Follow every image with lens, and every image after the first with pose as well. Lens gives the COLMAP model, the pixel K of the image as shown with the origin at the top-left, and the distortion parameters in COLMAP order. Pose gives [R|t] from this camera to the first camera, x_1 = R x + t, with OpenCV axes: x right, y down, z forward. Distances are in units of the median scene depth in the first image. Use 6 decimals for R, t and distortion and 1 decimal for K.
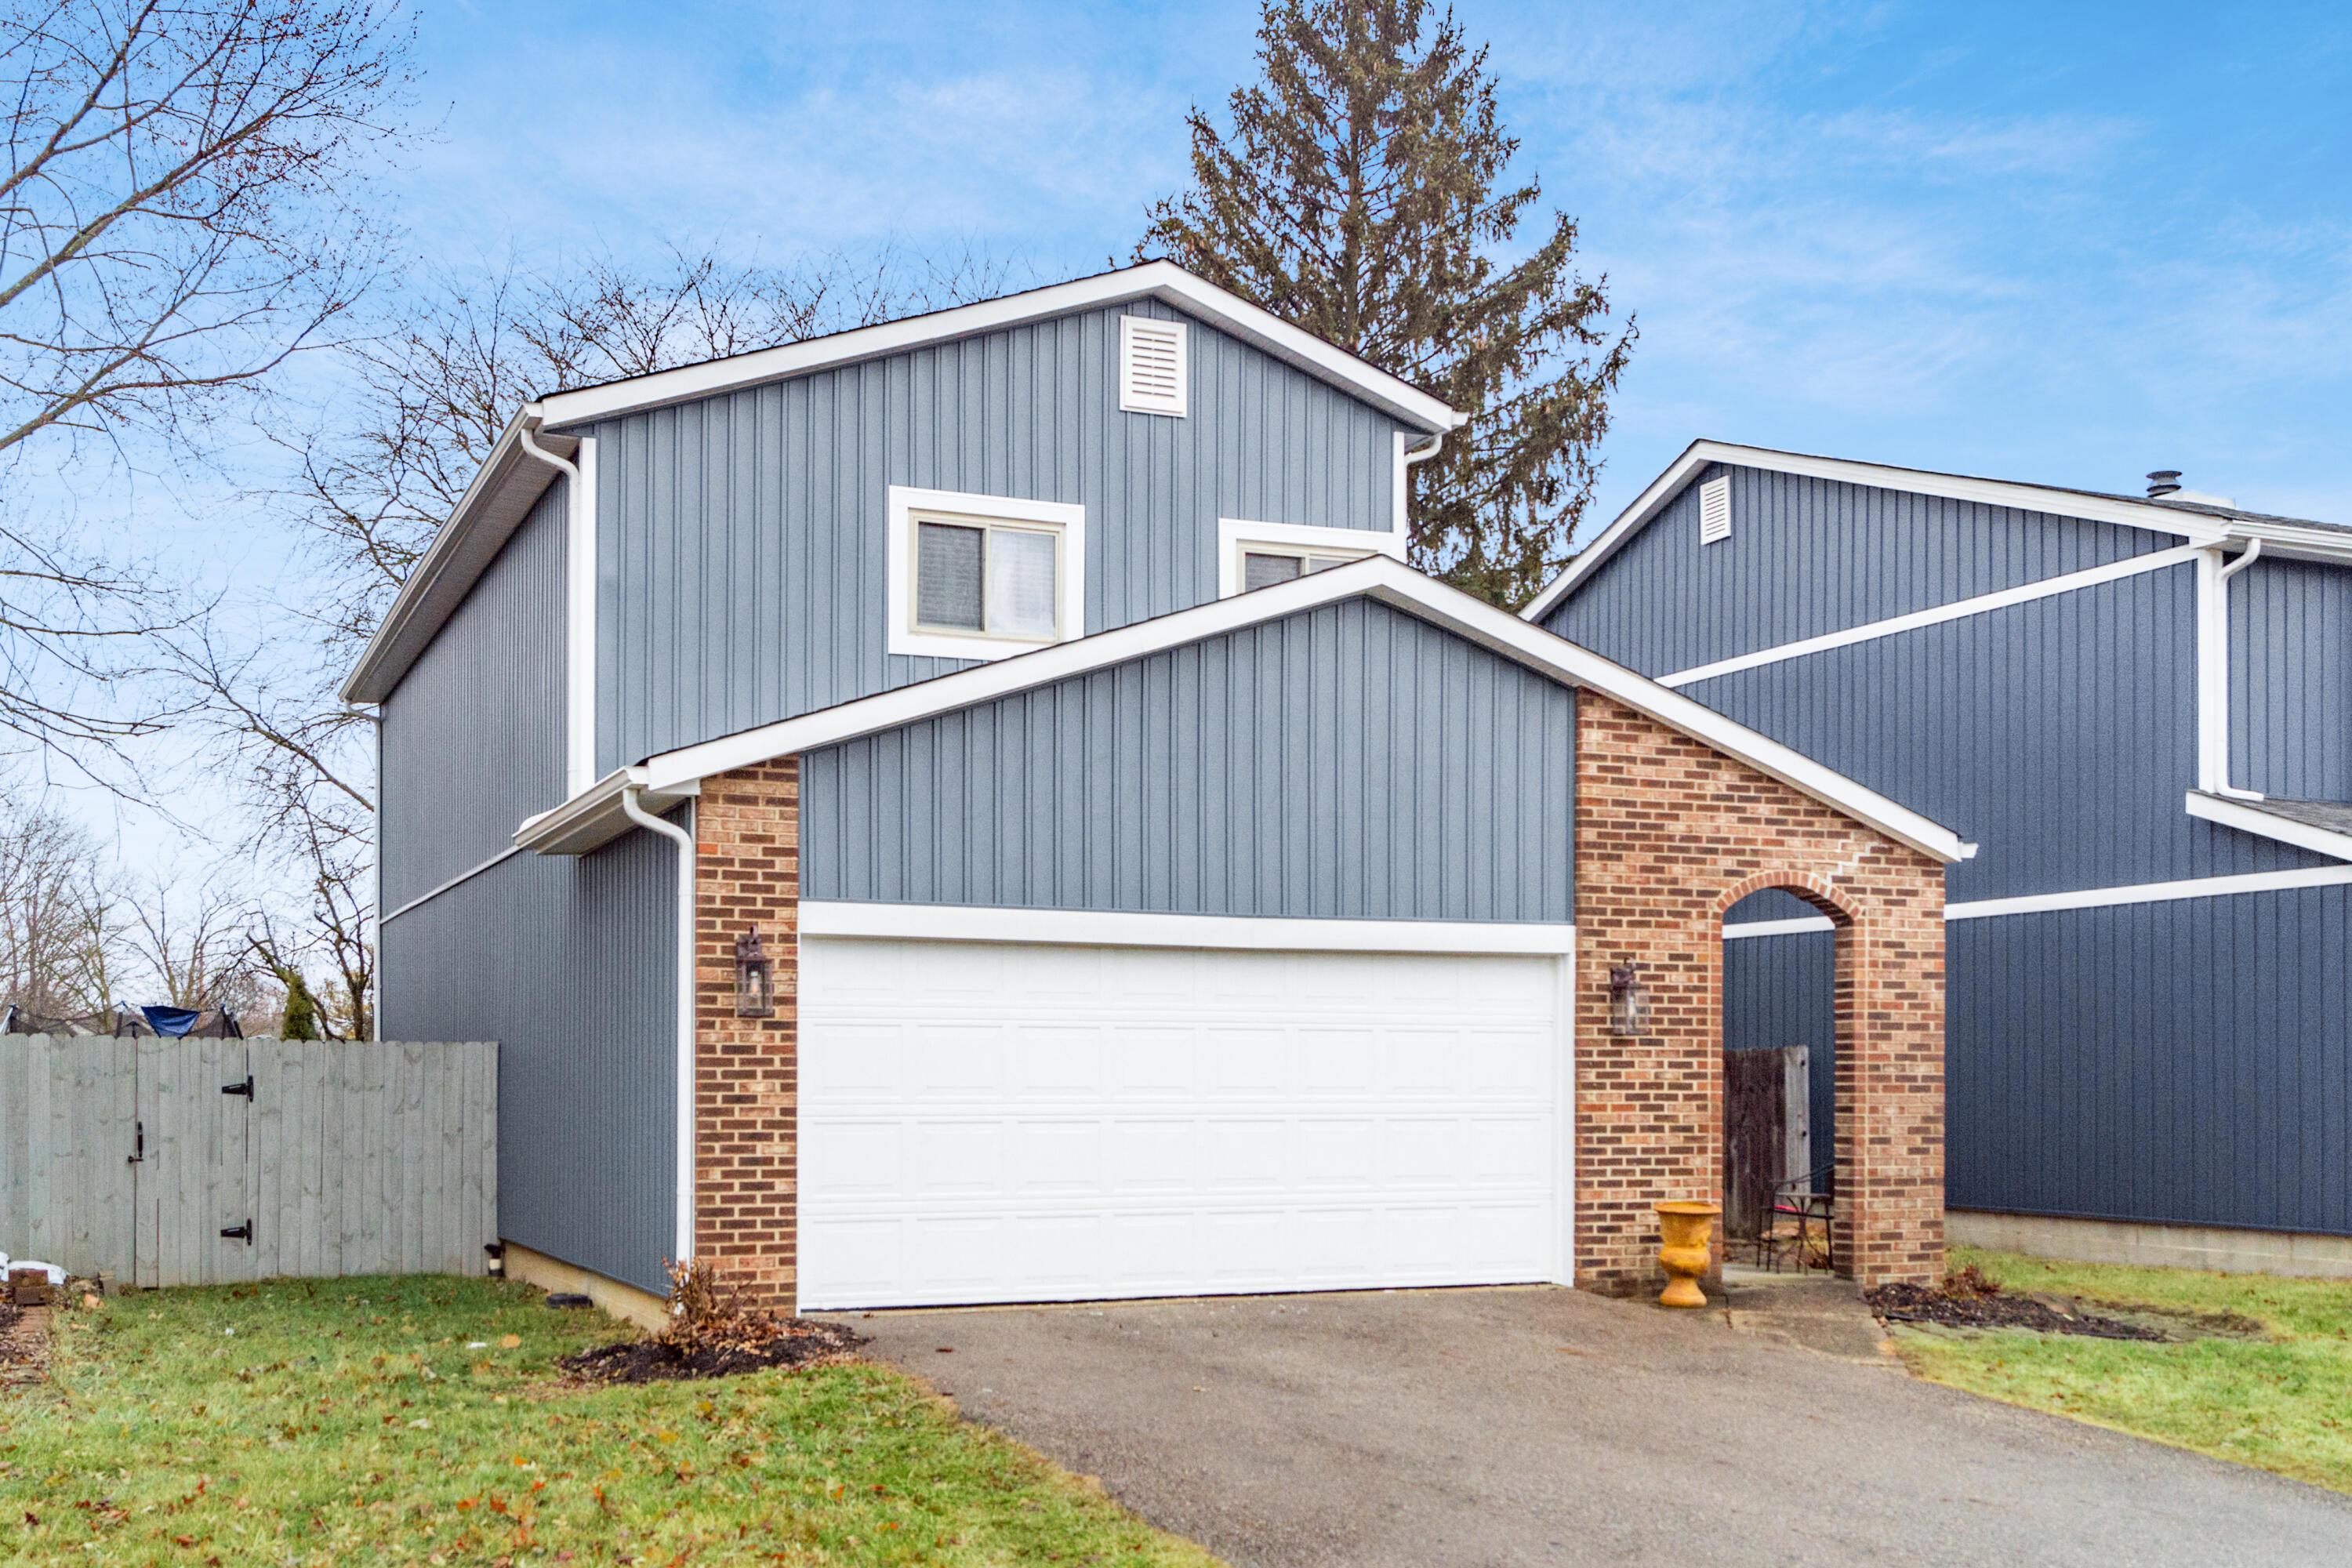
lens RADIAL K [[2348.4, 0, 1173.2], [0, 2348.4, 1076.6], [0, 0, 1]] dist [0.003881, 0.012653]
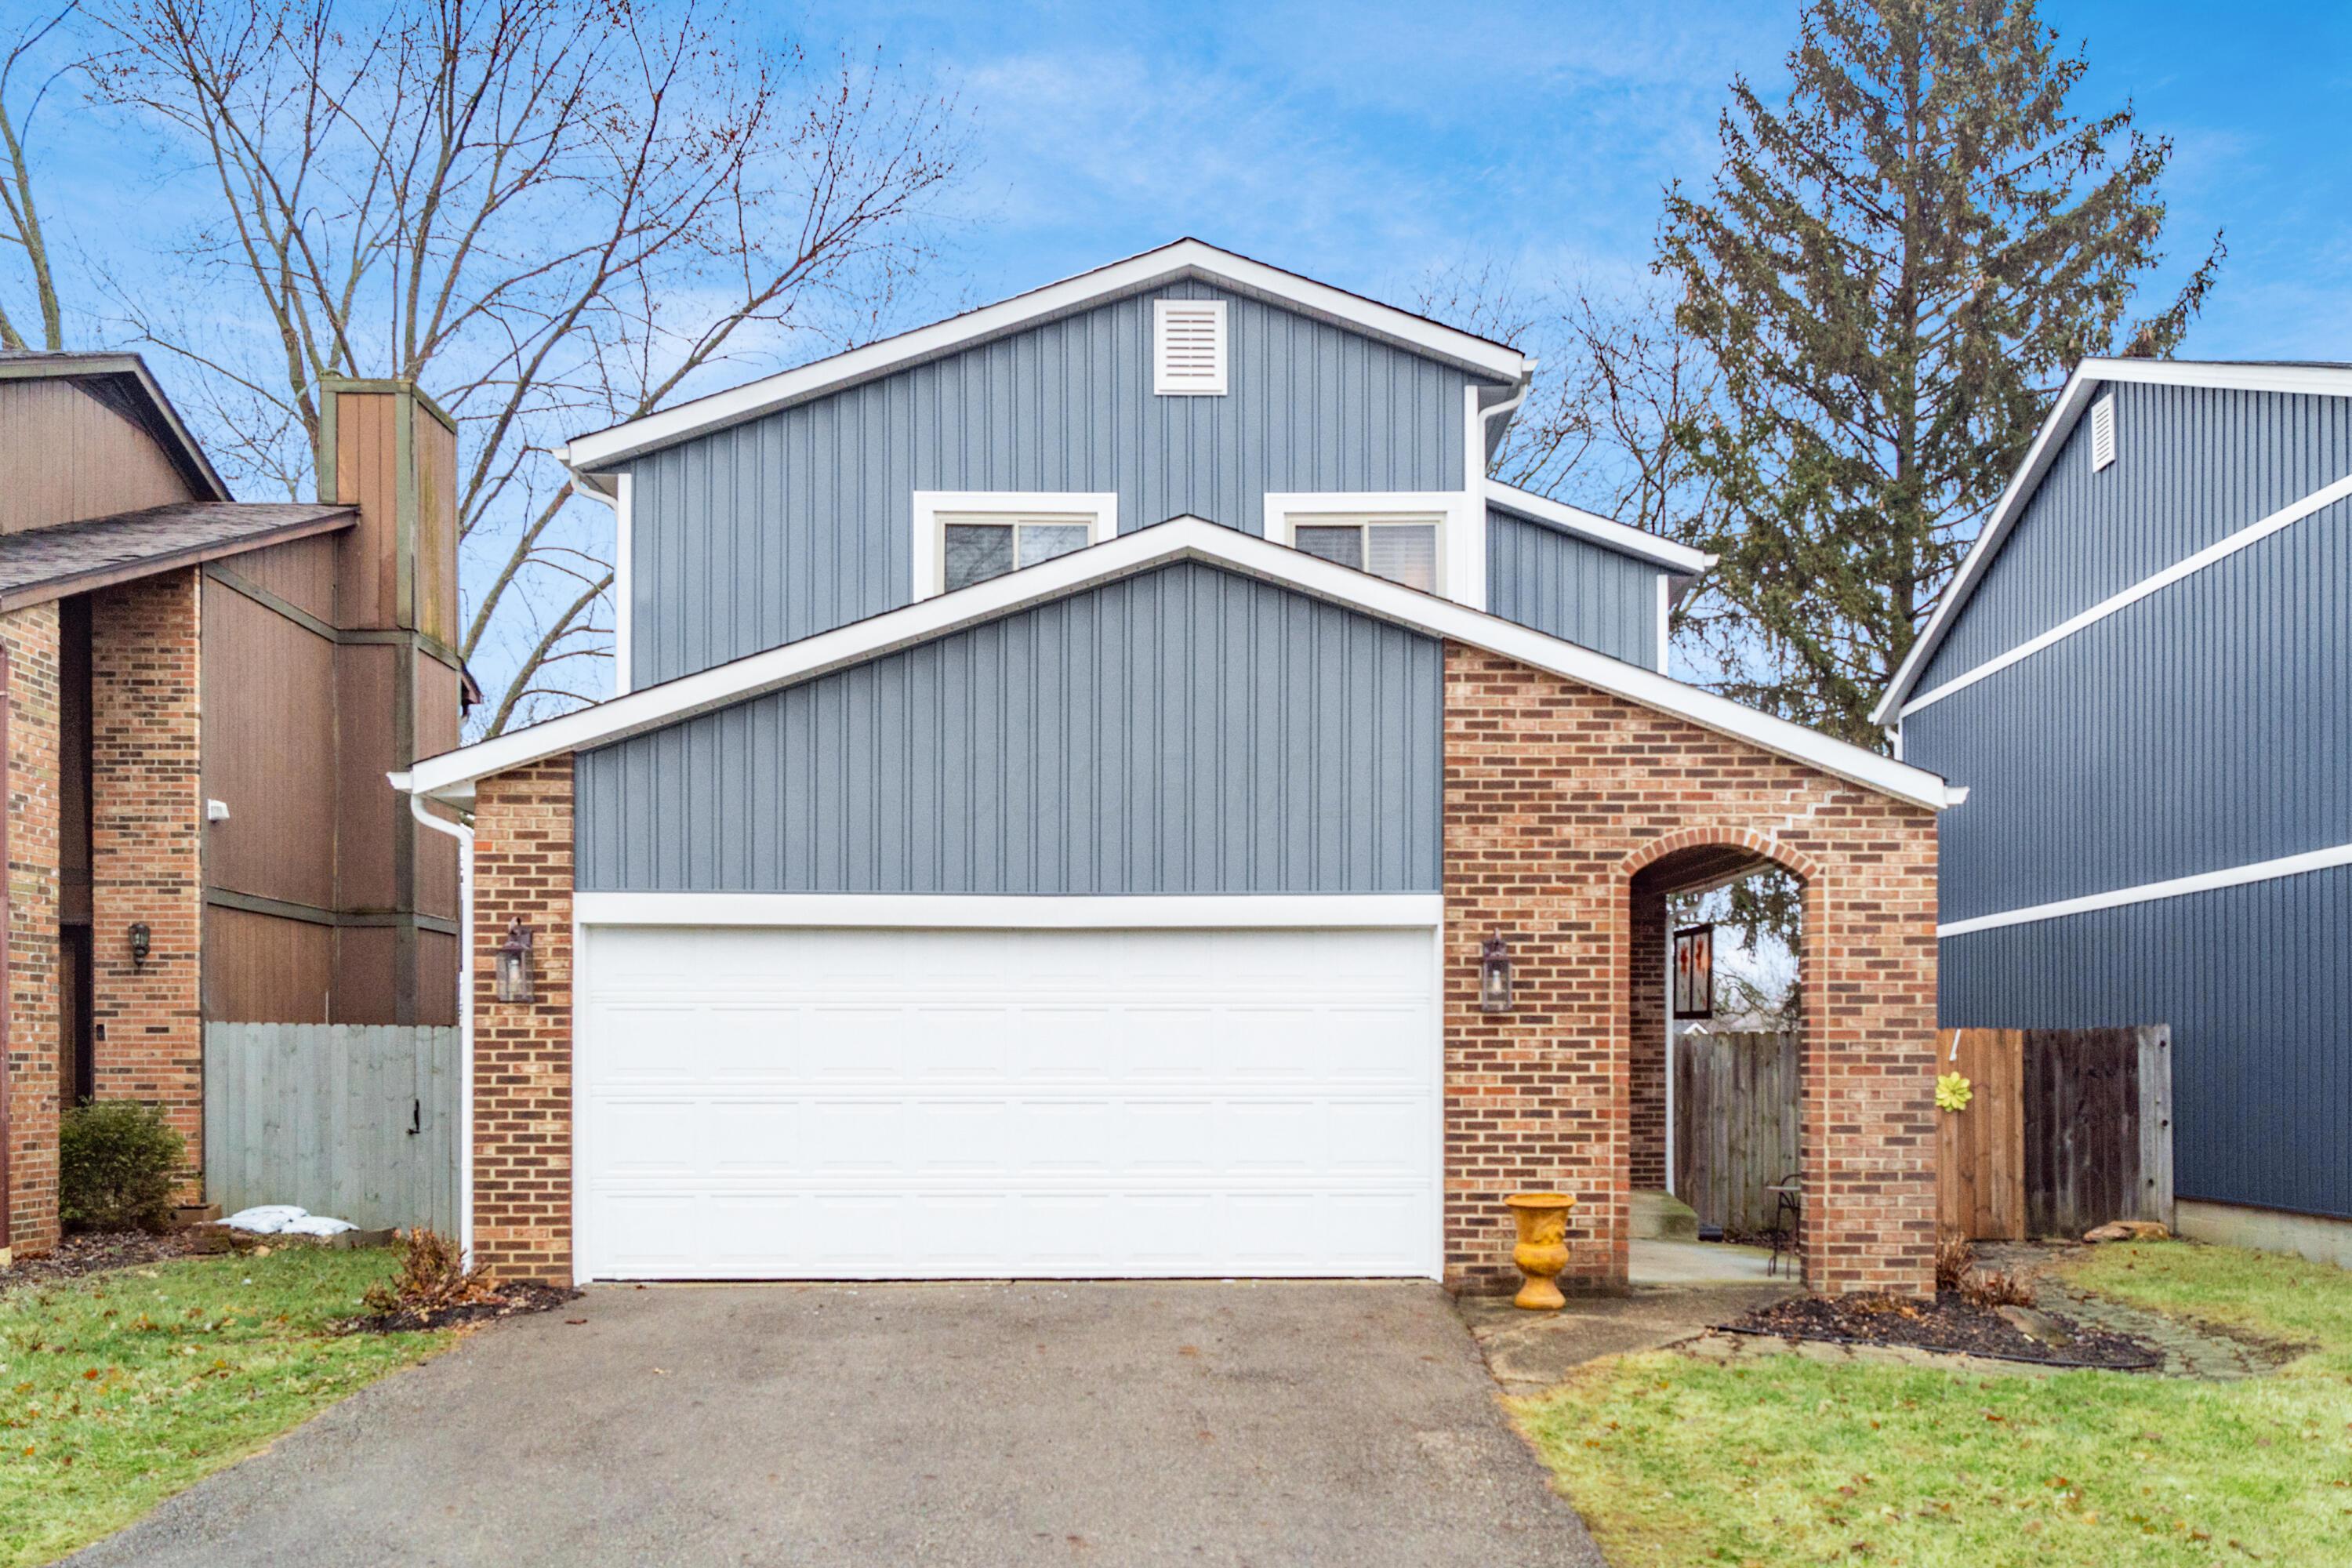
lens RADIAL K [[2262.5, 0, 1345.4], [0, 2262.5, 1066.0], [0, 0, 1]] dist [0.001783, -0.015207]
pose [[0.934121, -0.003286, -0.356943, 0.448548], [0.002081, 0.999991, -0.003761, 0.006726], [0.356952, 0.002771, 0.934119, 0.146734]]
